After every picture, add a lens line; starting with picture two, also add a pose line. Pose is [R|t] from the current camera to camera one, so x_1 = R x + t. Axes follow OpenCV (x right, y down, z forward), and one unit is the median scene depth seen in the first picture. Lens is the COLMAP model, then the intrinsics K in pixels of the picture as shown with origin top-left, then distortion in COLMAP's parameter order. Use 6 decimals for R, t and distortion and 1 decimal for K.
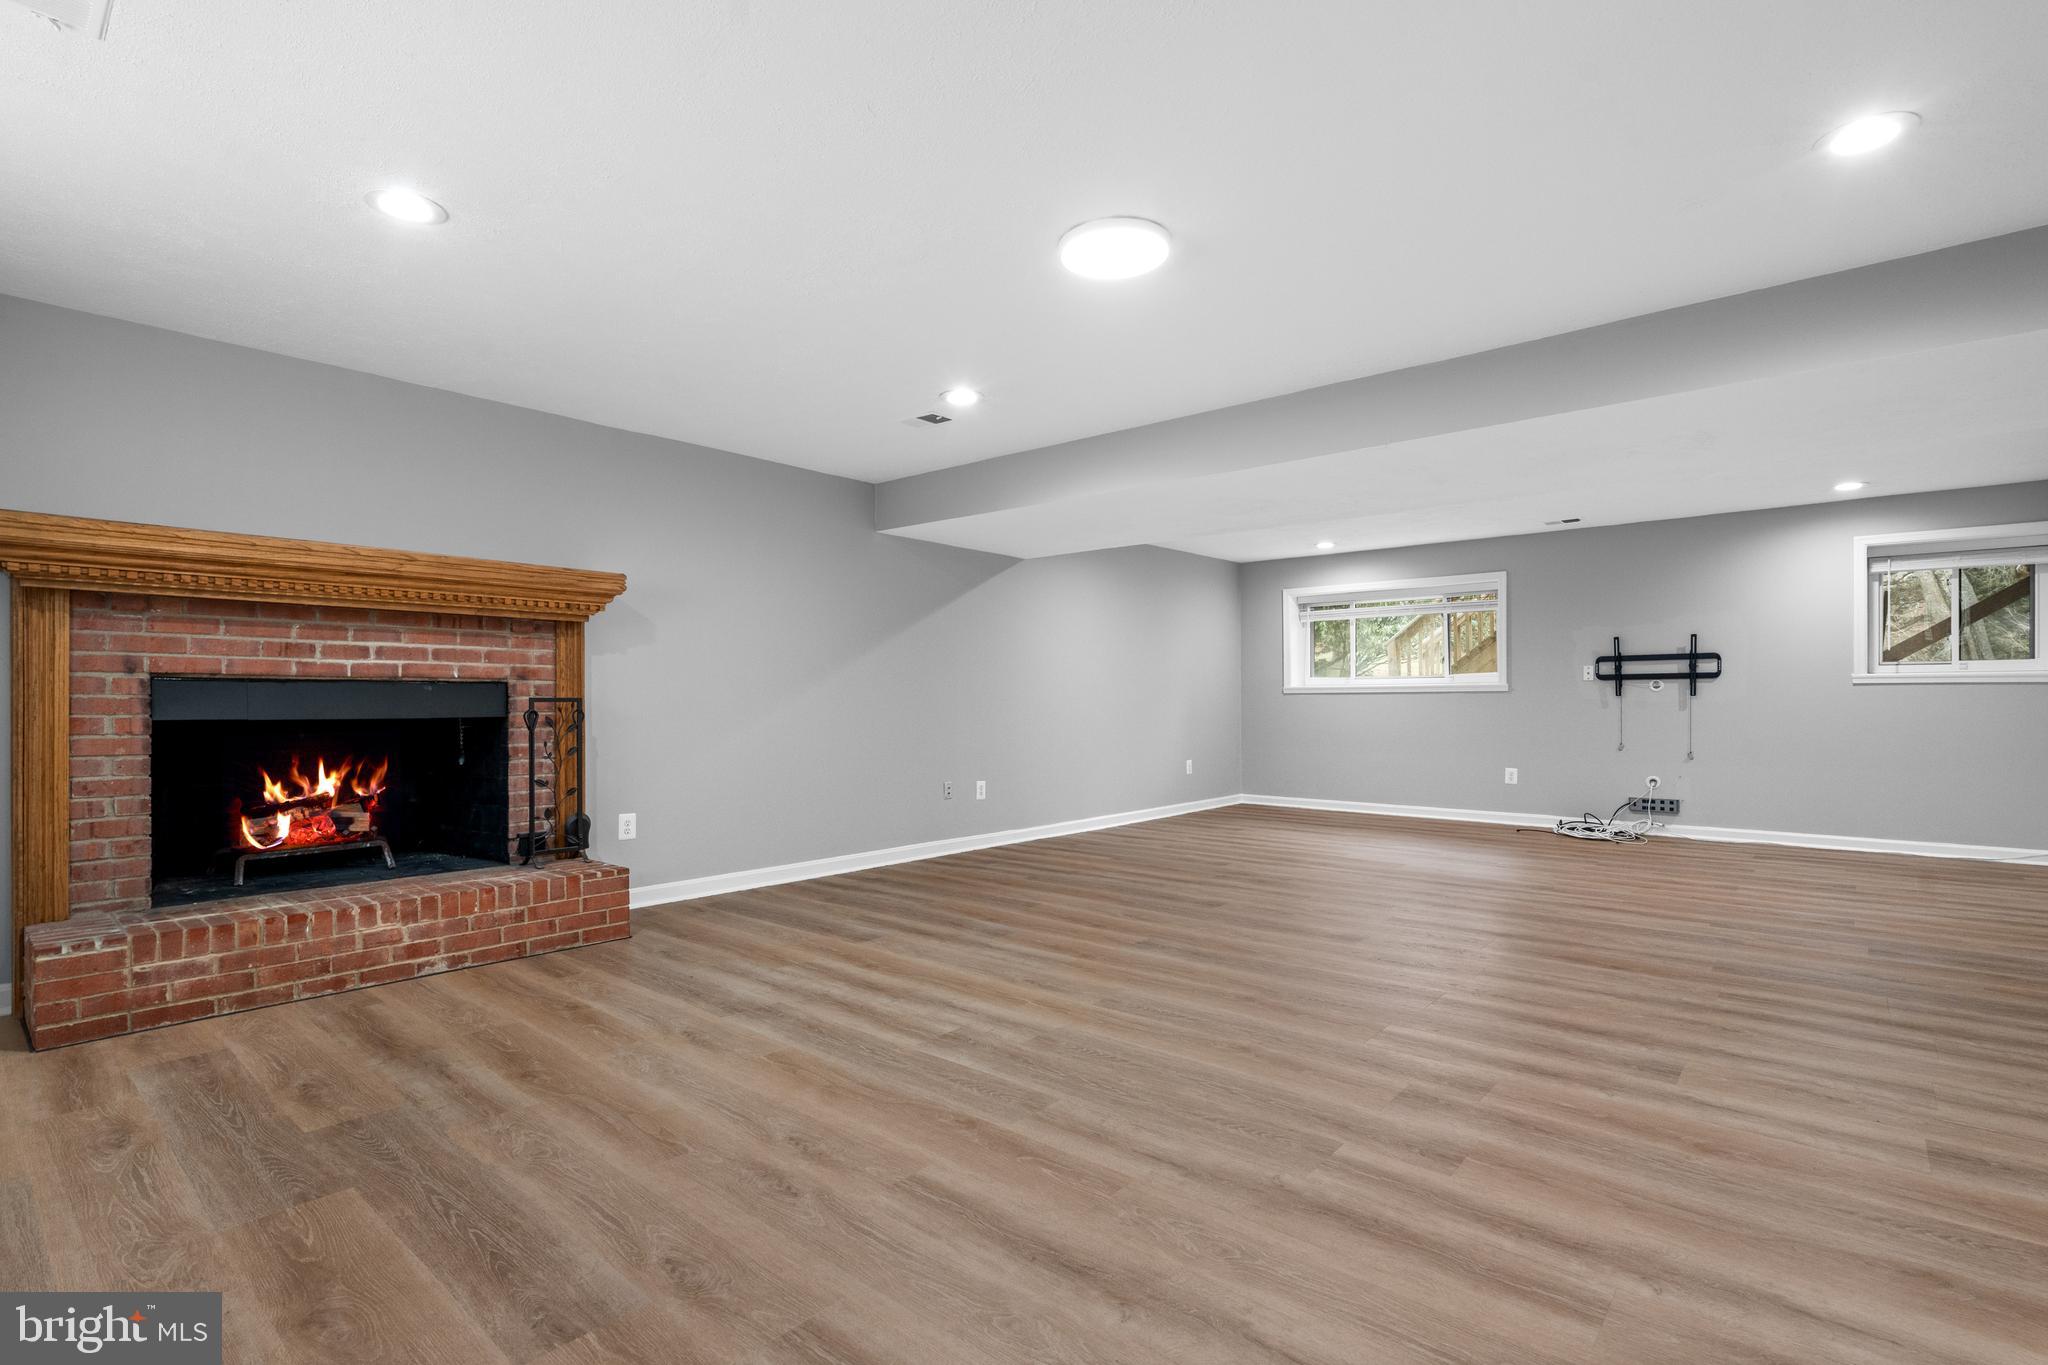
lens RADIAL K [[943.1, 0, 1024.0], [0, 943.1, 682.5], [0, 0, 1]] dist [0.000998, 0.000327]
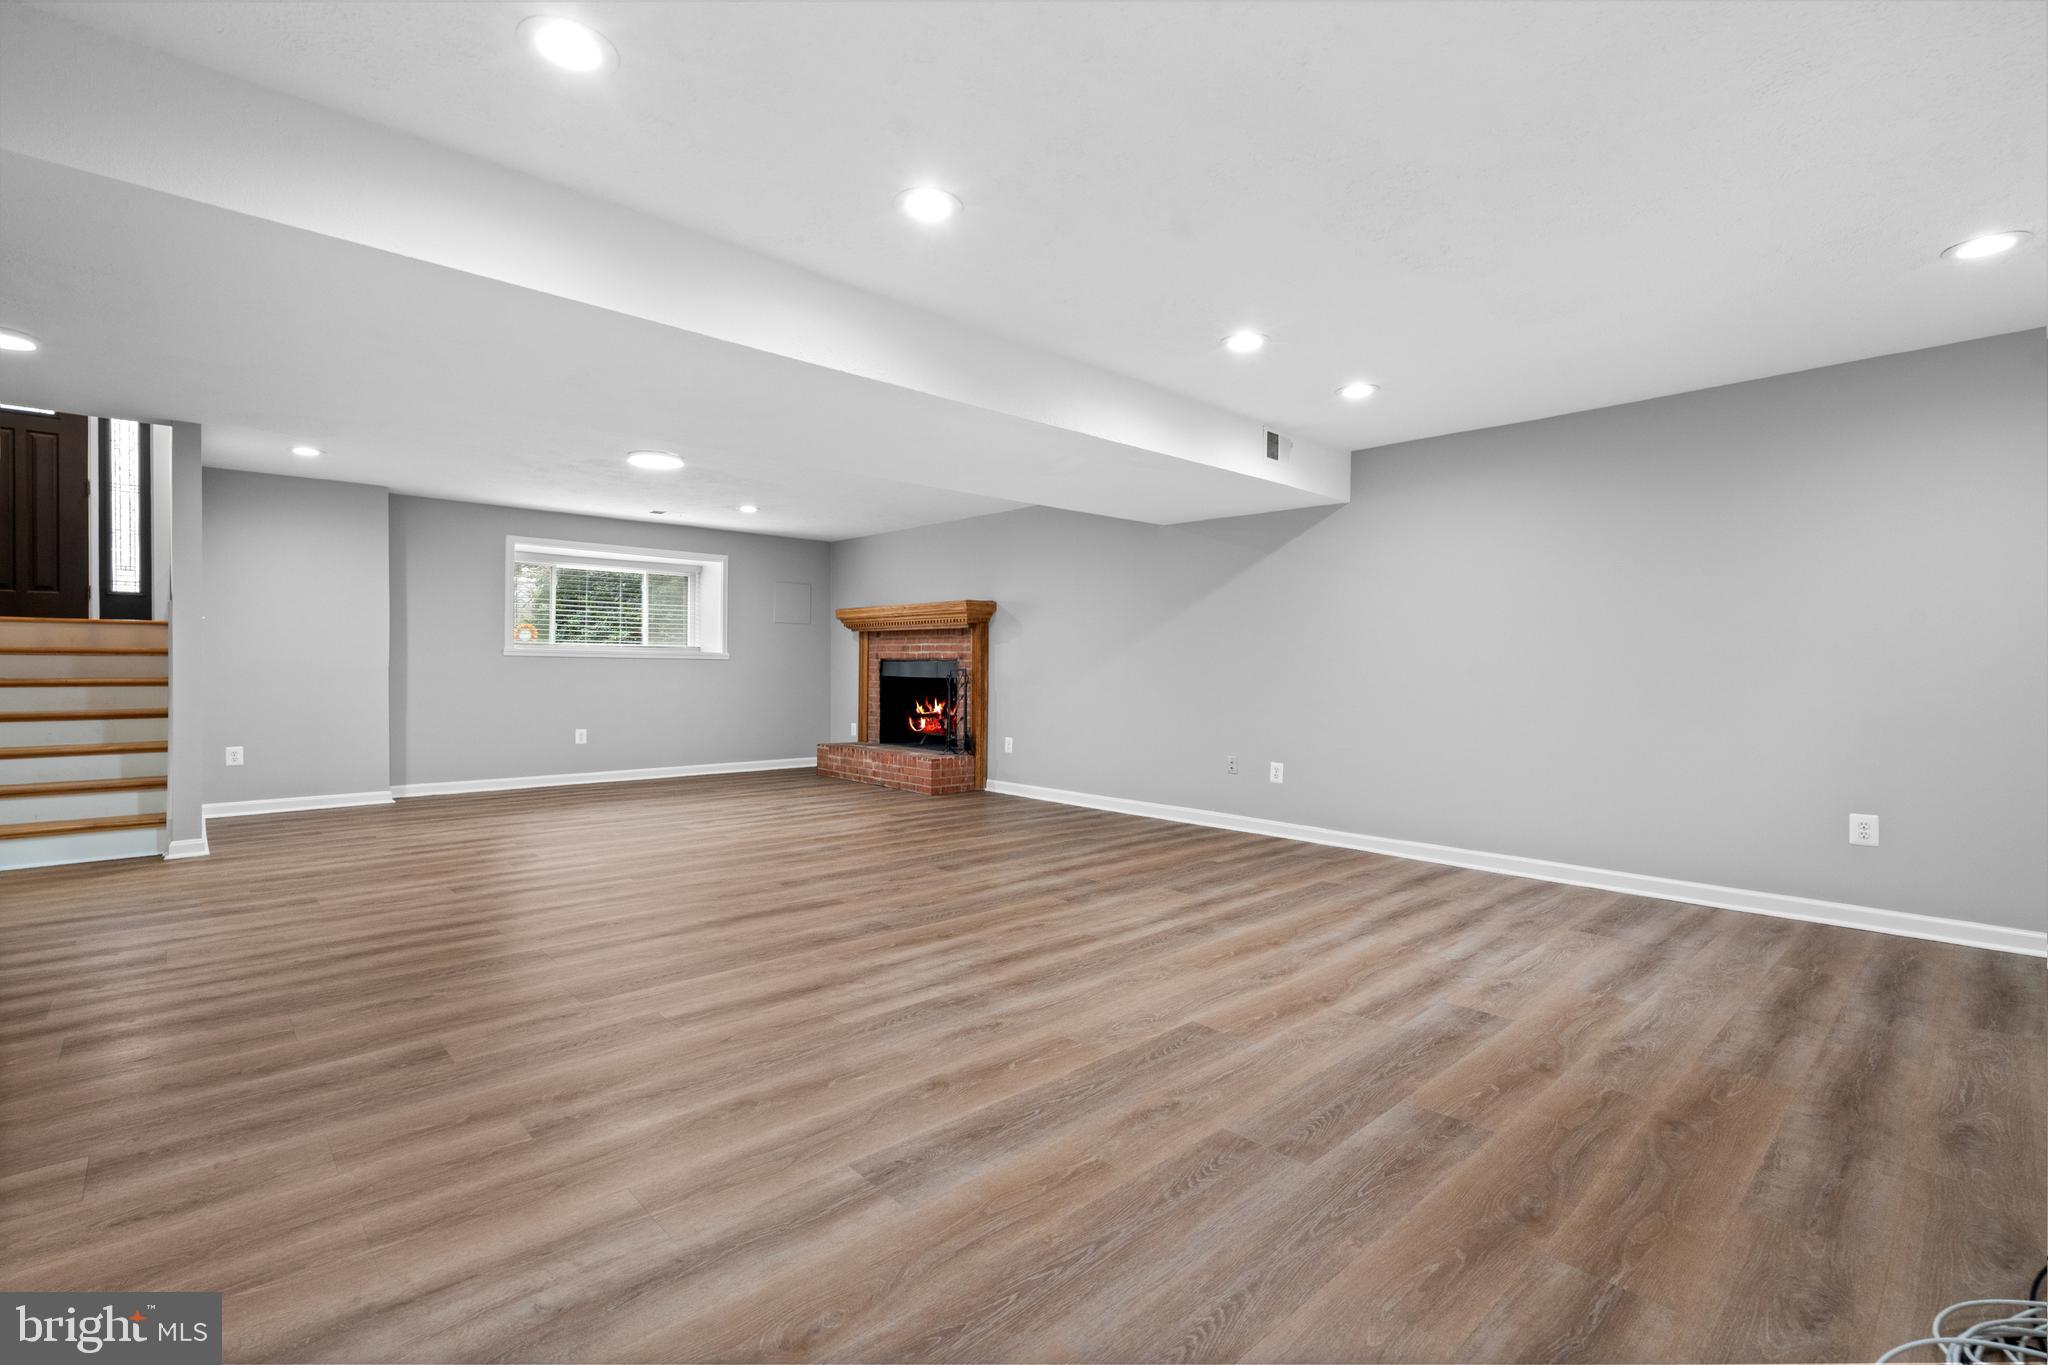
lens RADIAL K [[931.9, 0, 1020.5], [0, 931.9, 672.6], [0, 0, 1]] dist [-0.000385, 0.000014]
pose [[-0.116567, 0.010381, -0.993129, 1.542599], [0.015980, 0.999836, 0.008576, 0.011408], [0.993054, -0.014870, -0.116714, 1.527942]]
